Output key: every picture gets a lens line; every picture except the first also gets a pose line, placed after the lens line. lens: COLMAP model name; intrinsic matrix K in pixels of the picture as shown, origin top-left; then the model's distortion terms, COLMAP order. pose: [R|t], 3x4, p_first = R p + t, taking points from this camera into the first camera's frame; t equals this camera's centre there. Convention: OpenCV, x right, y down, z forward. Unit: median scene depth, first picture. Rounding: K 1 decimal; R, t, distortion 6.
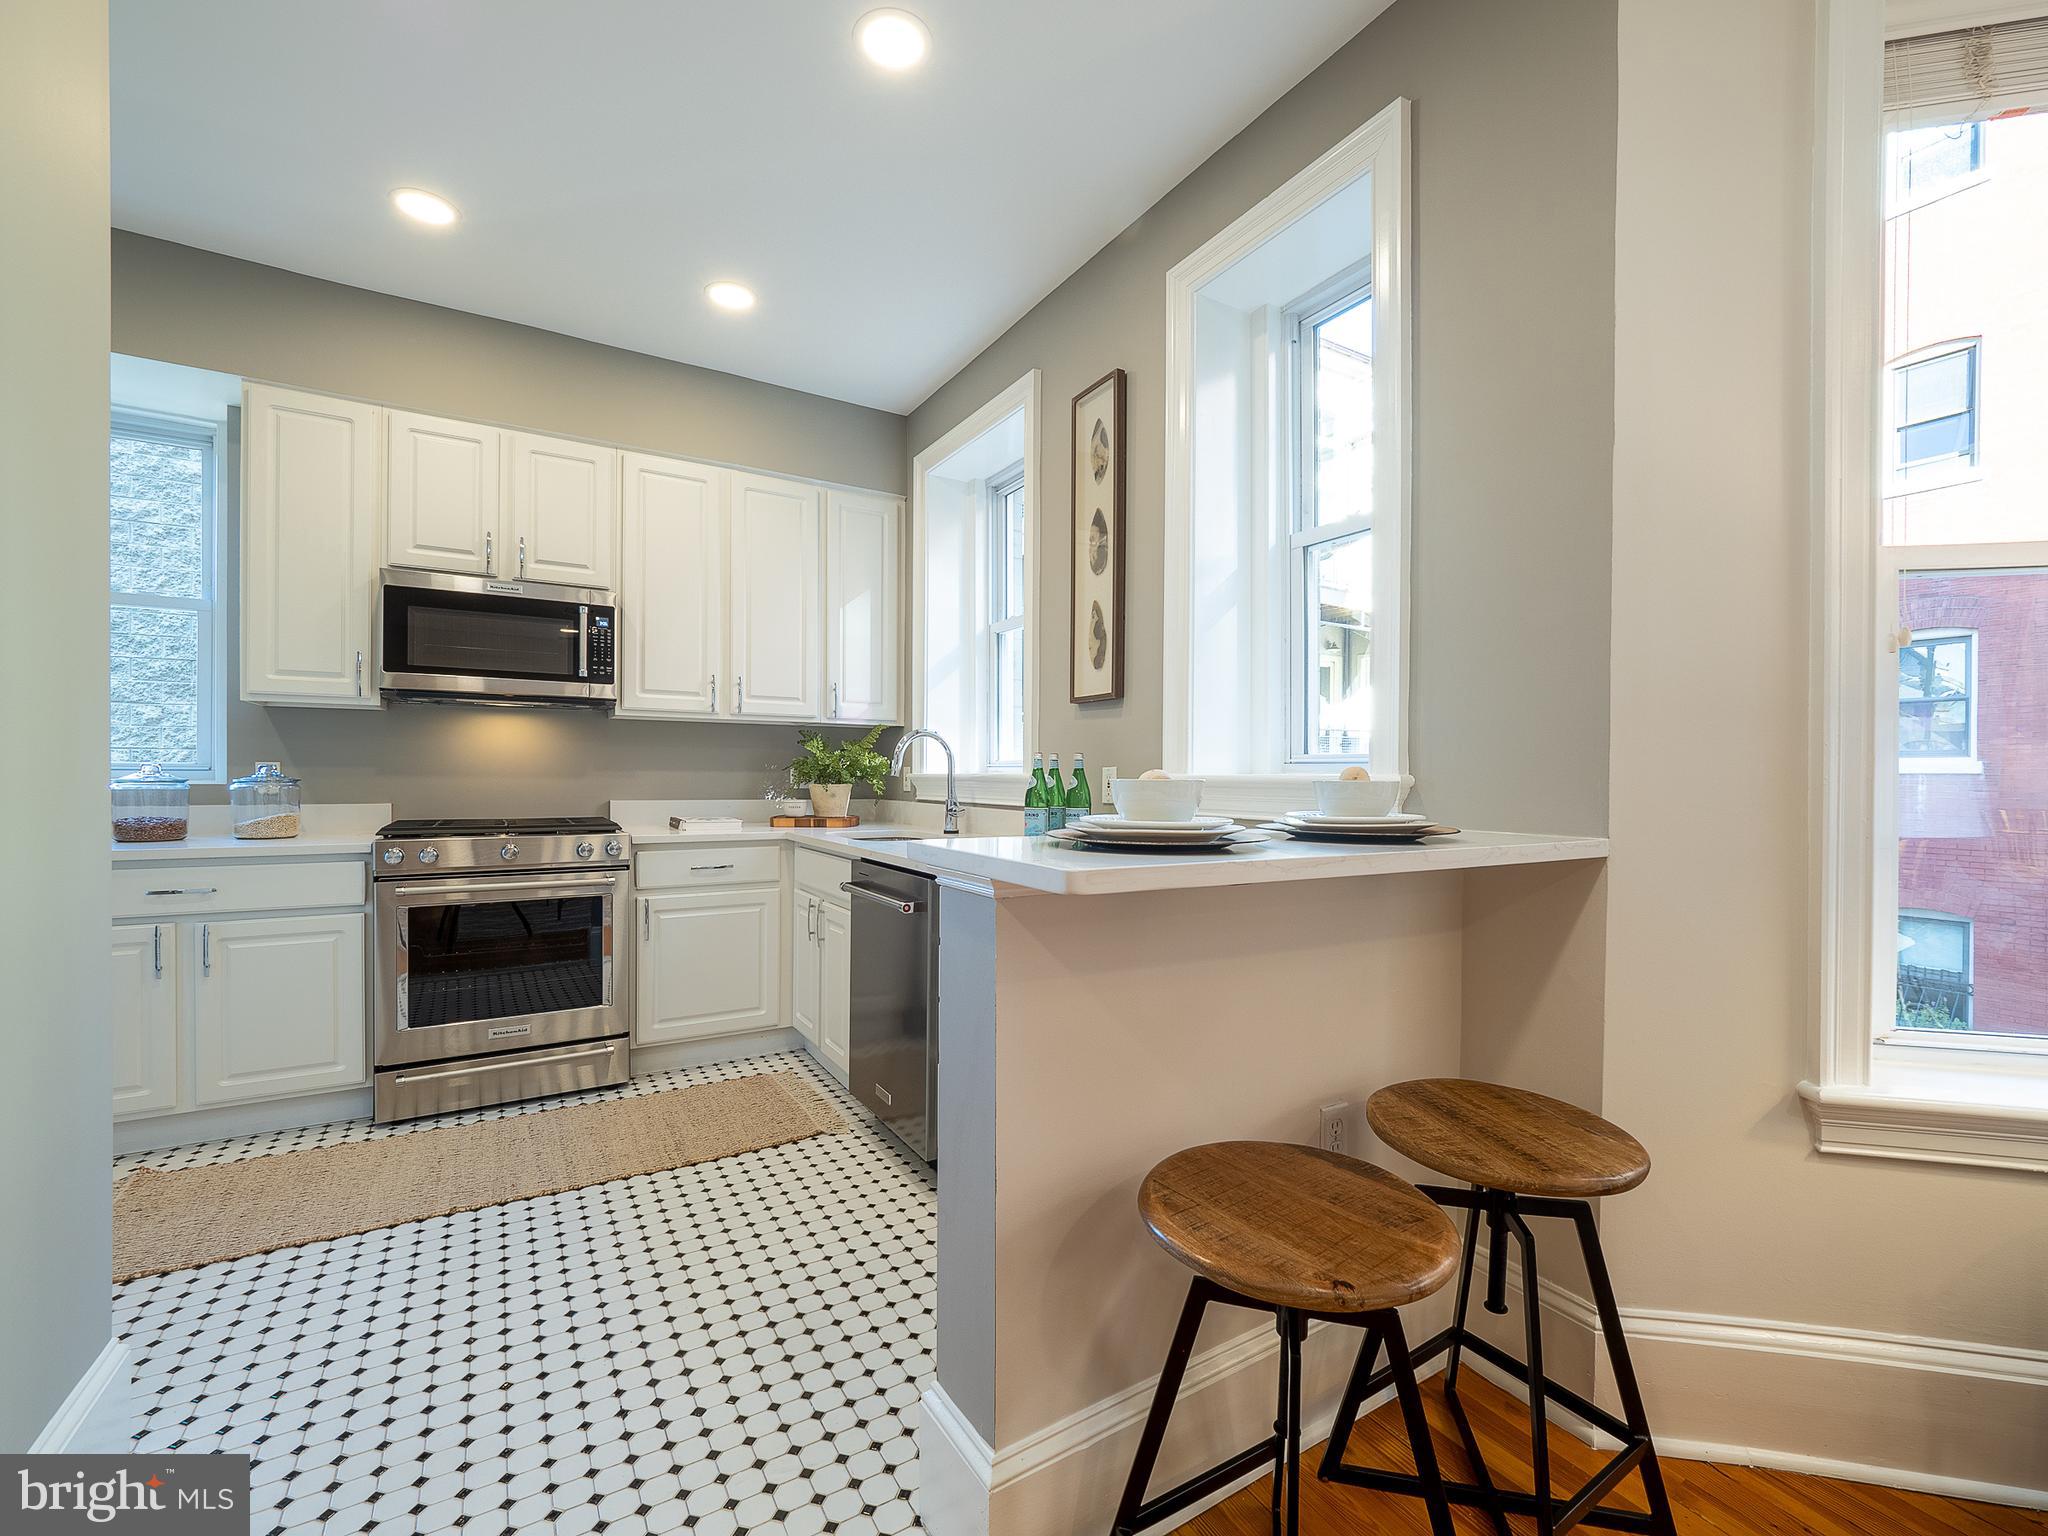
lens RADIAL K [[887.7, 0, 1017.9], [0, 887.7, 783.5], [0, 0, 1]] dist [-0.001420, -0.000265]
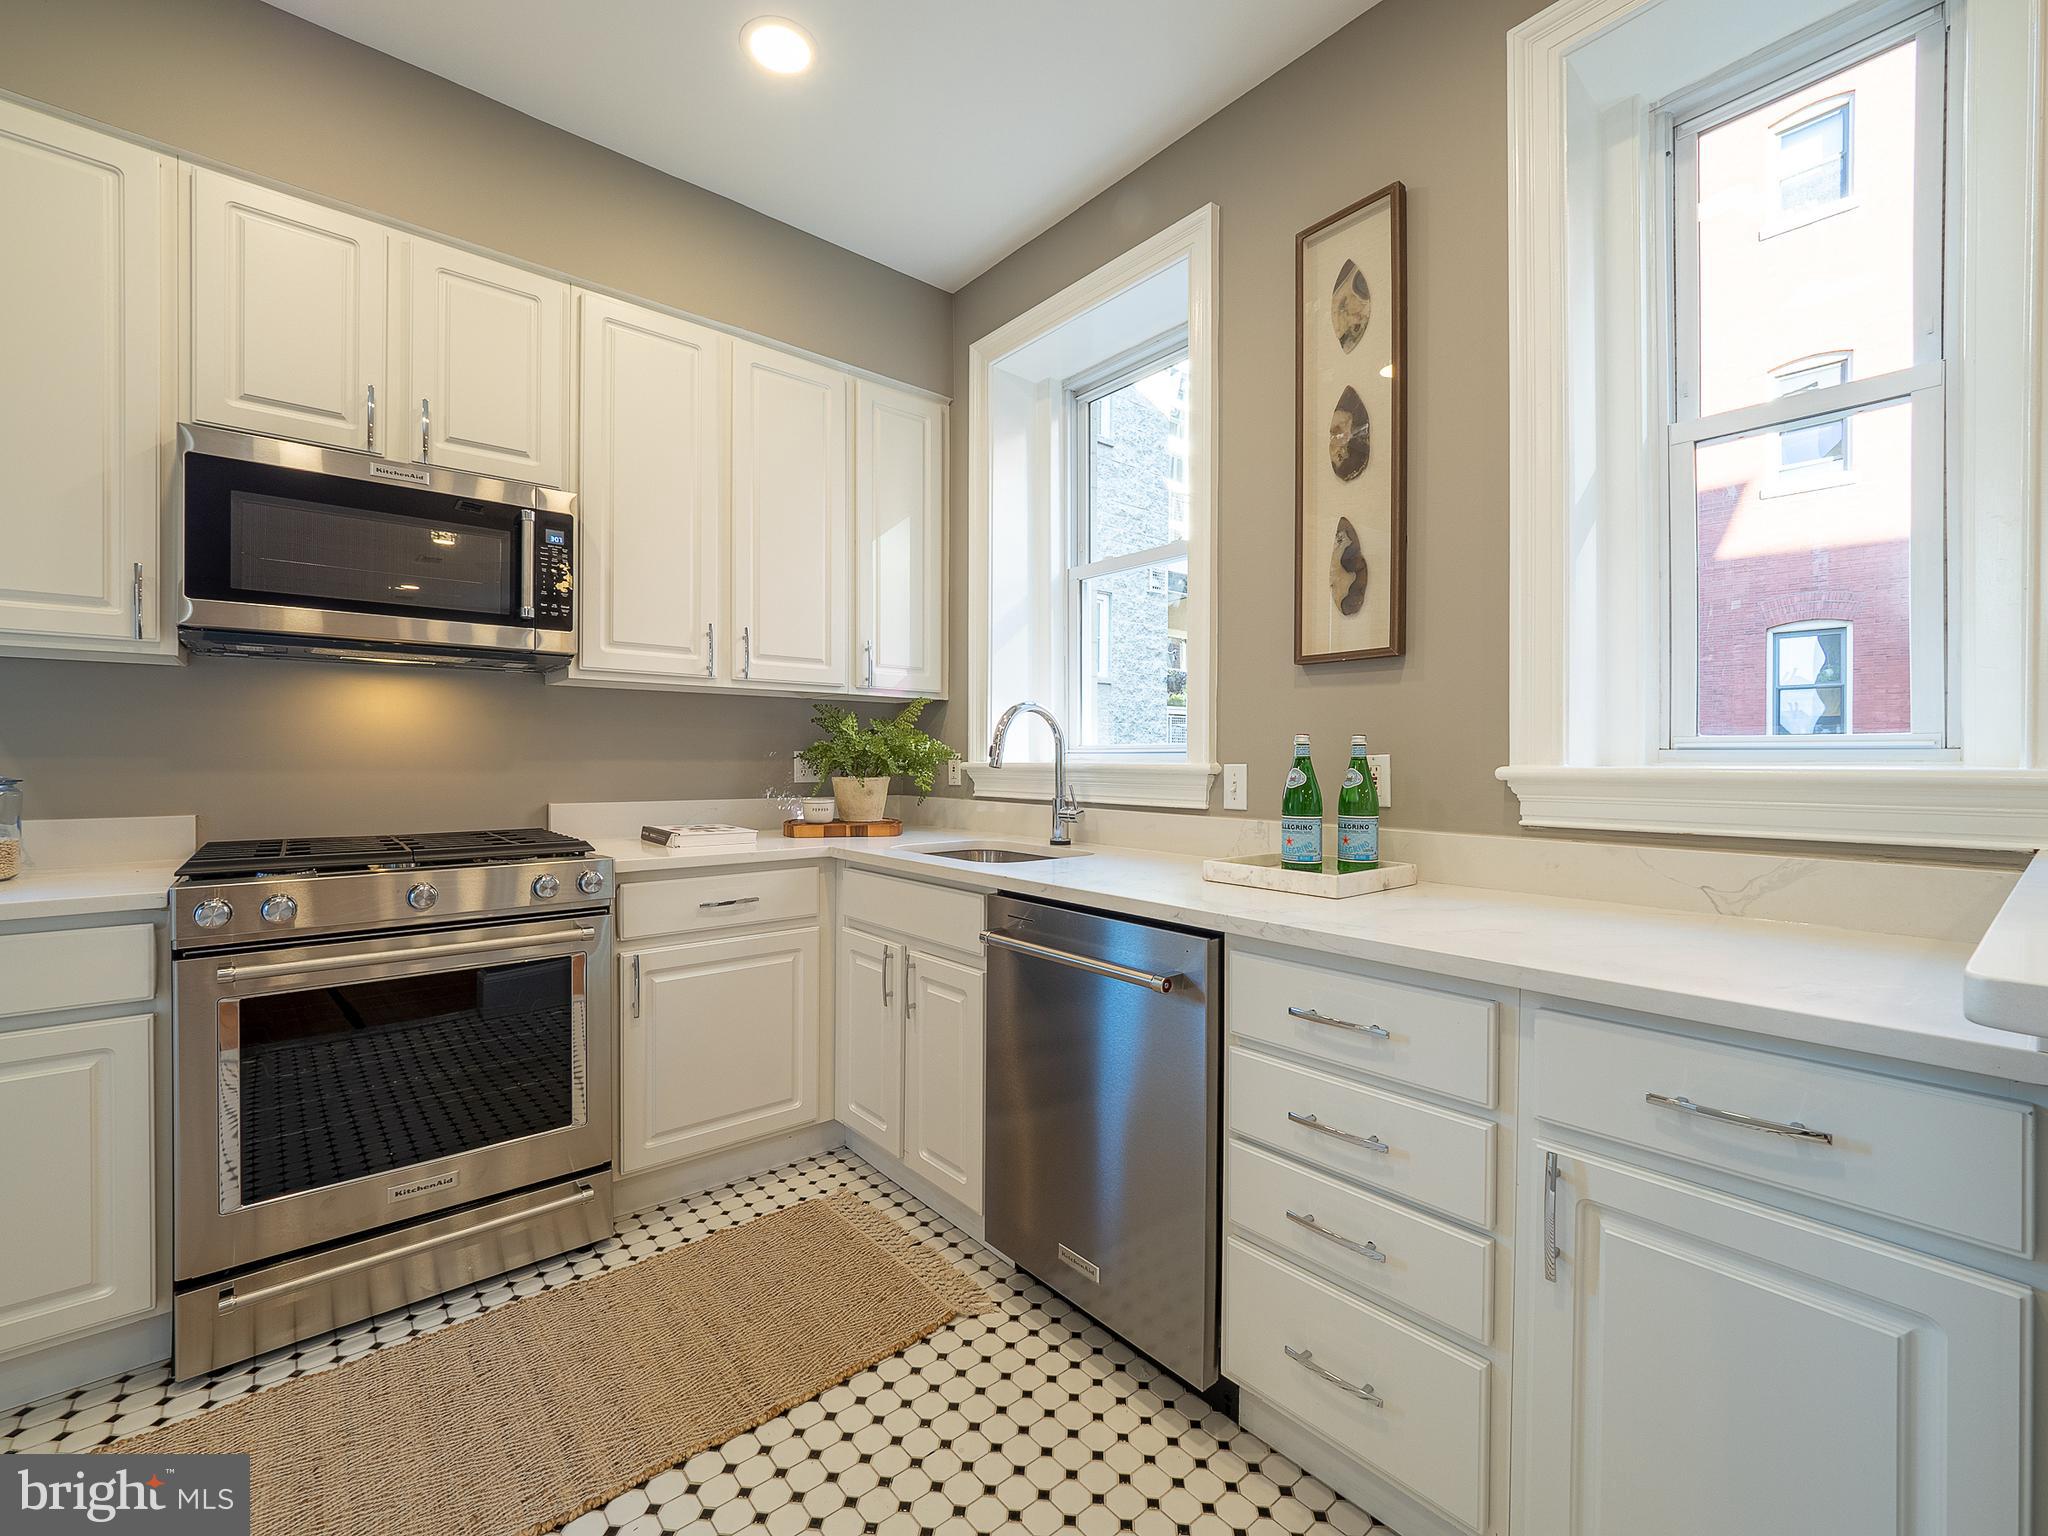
lens RADIAL K [[886.5, 0, 1026.9], [0, 886.5, 765.2], [0, 0, 1]] dist [-0.016773, 0.008027]
pose [[0.986208, -0.005221, 0.165429, -0.236451], [0.005519, 0.999984, -0.001344, -0.008922], [-0.165419, 0.002239, 0.986221, 0.299880]]
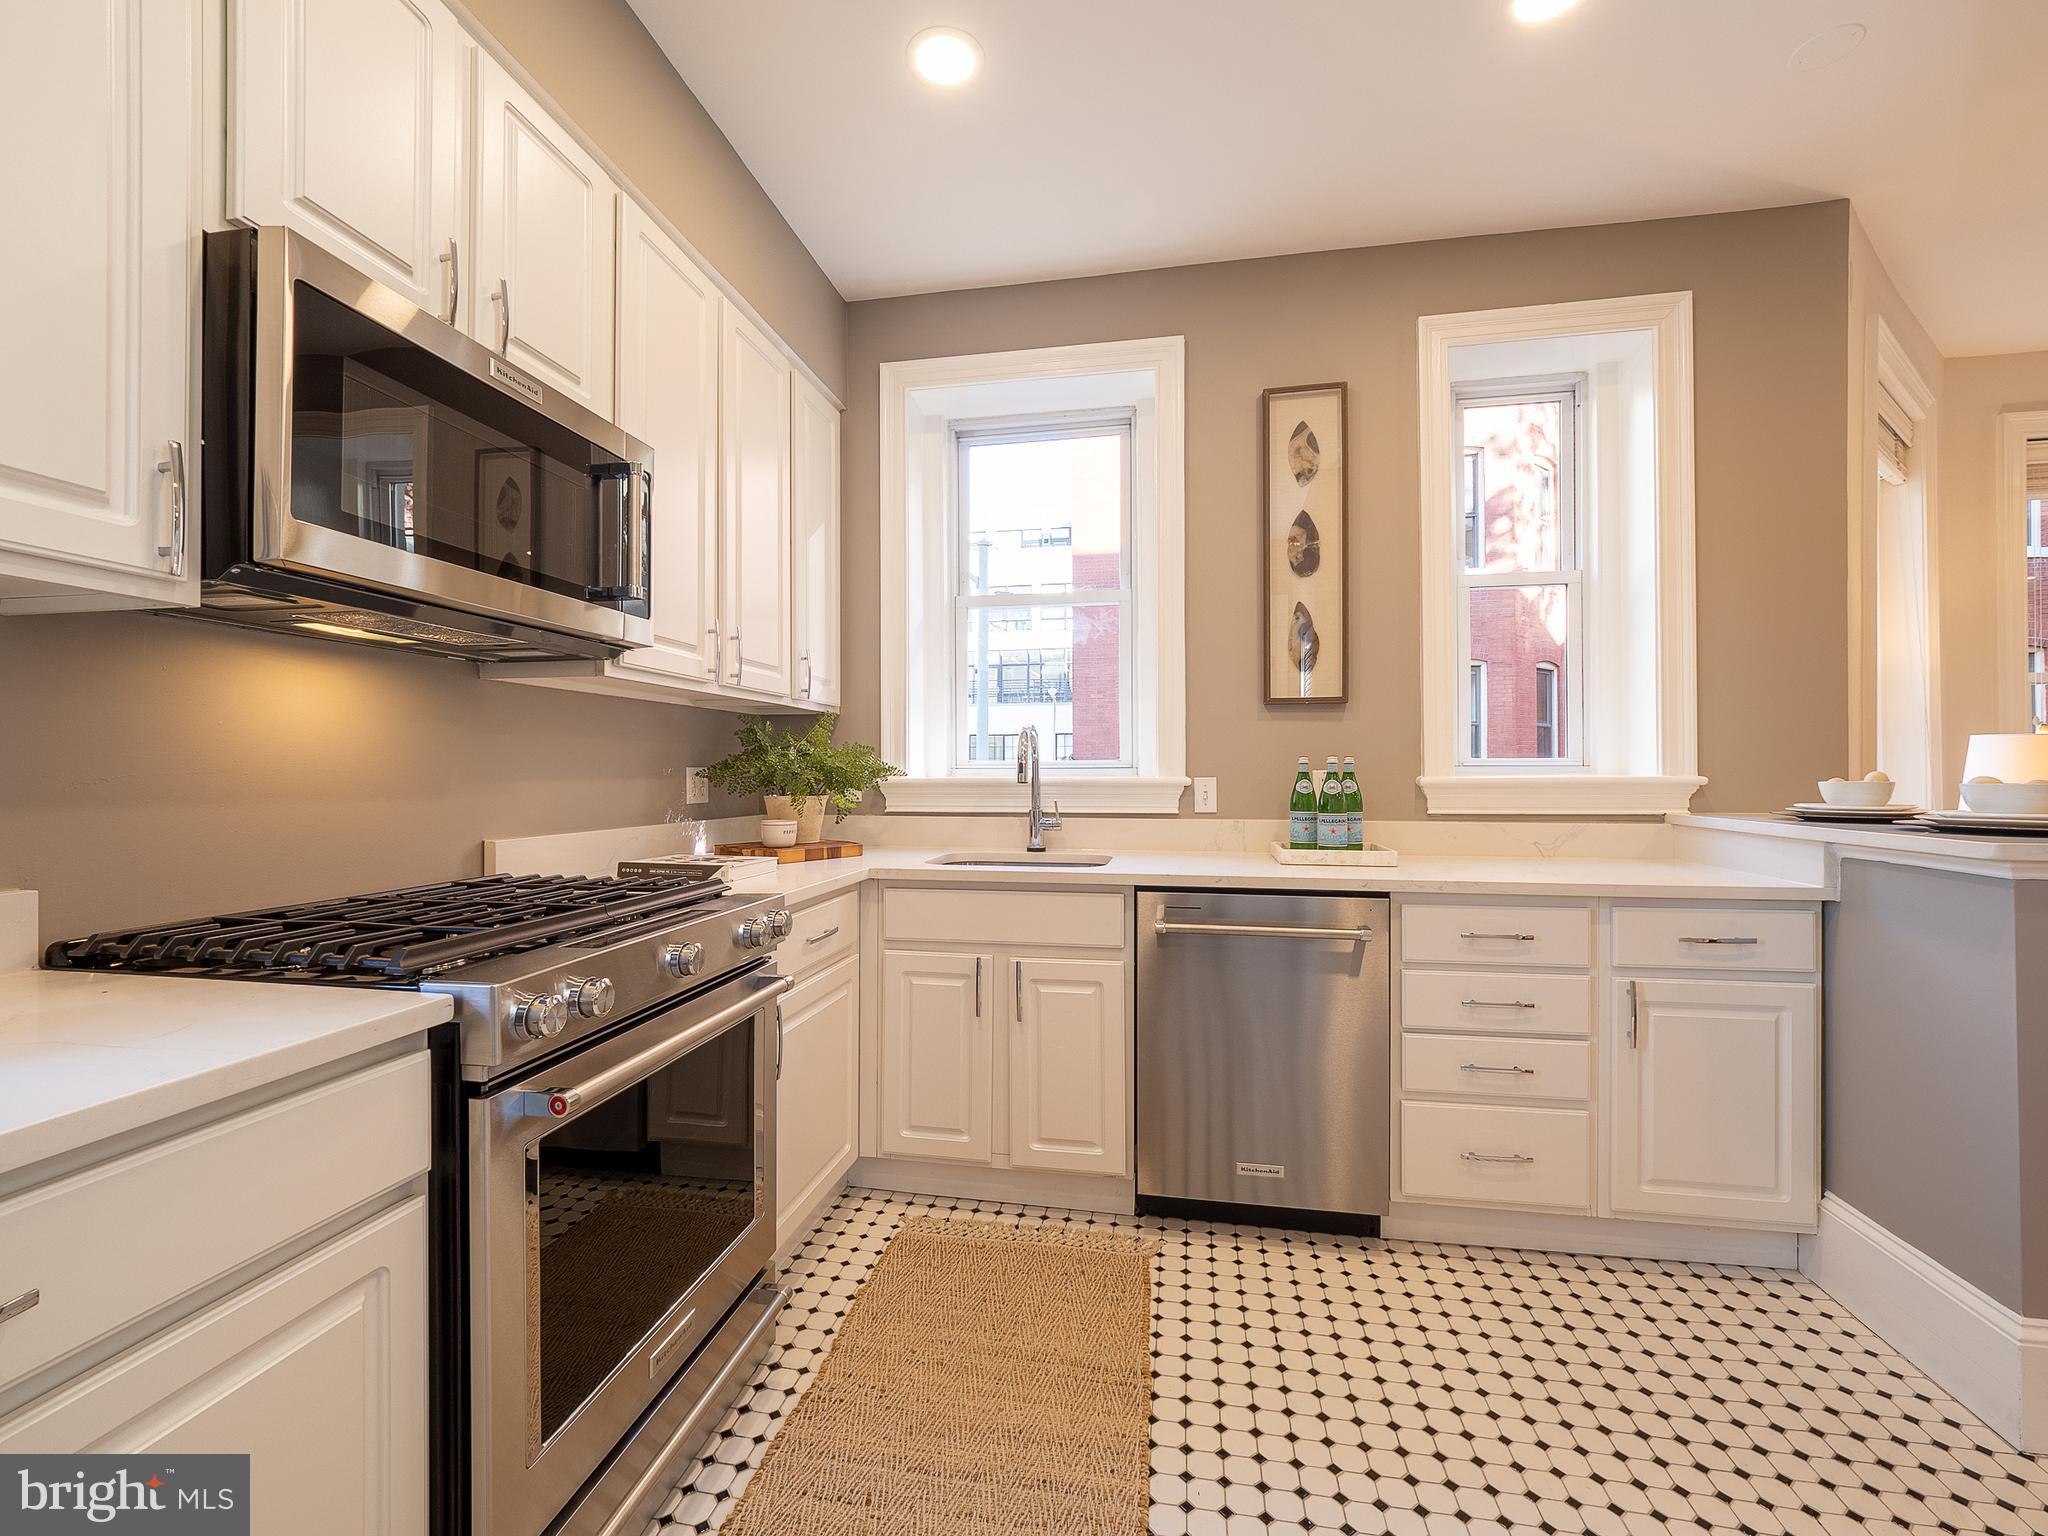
lens RADIAL K [[879.8, 0, 1024.0], [0, 879.8, 768.0], [0, 0, 1]] dist [-0.002725, -0.000298]
pose [[0.655831, -0.005086, 0.754890, -0.732318], [0.014447, 0.999879, -0.005814, -0.016840], [-0.754769, 0.014719, 0.655825, 0.503801]]
